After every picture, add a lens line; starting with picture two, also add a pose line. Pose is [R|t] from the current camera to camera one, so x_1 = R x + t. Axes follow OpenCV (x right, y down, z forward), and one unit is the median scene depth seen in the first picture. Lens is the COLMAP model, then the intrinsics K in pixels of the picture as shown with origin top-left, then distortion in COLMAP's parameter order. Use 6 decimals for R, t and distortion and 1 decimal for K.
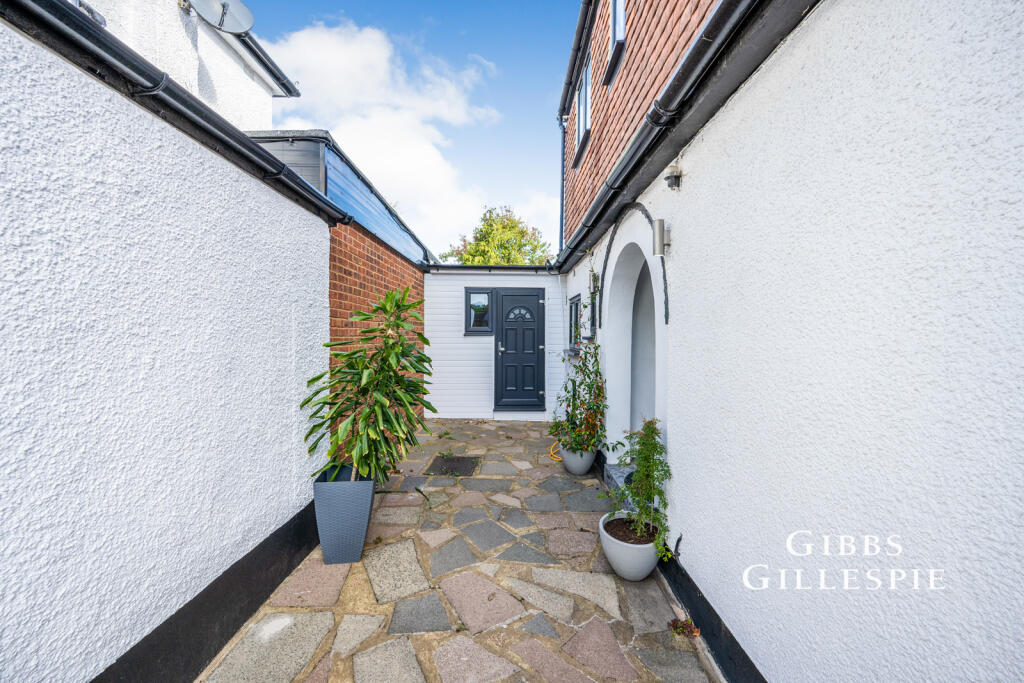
lens RADIAL K [[424.4, 0, 509.2], [0, 424.4, 332.6], [0, 0, 1]] dist [0.177908, -0.000007]
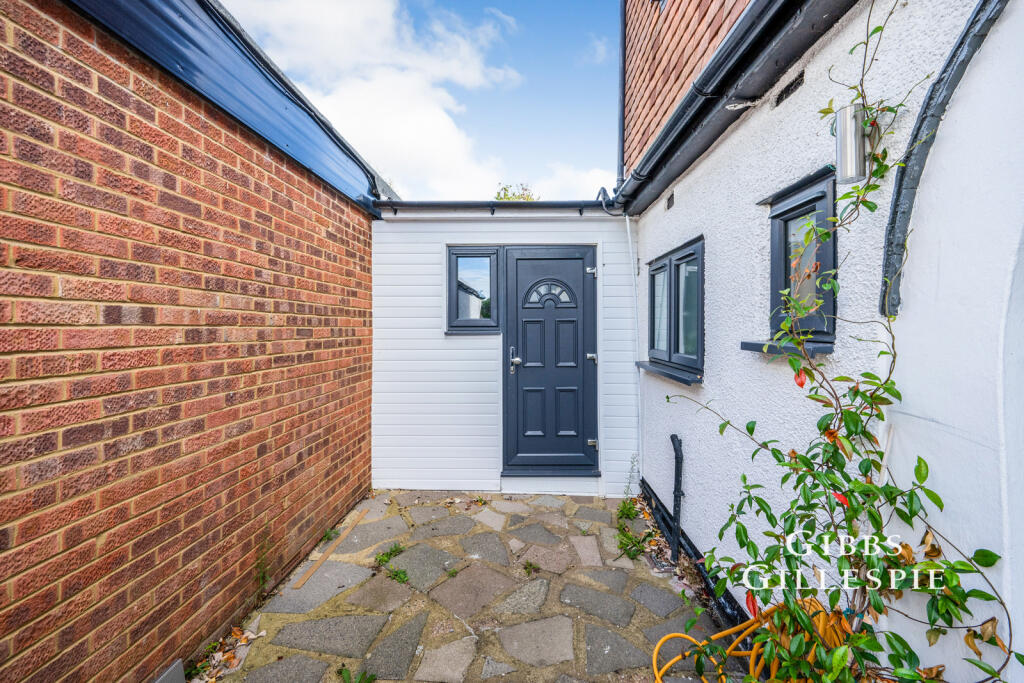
lens RADIAL K [[424.4, 0, 509.2], [0, 424.4, 332.6], [0, 0, 1]] dist [0.177908, -0.000007]
pose [[0.998563, -0.007424, -0.053081, 0.002583], [0.008588, 0.999727, 0.021737, -0.007196], [0.052905, -0.022162, 0.998354, 0.455310]]
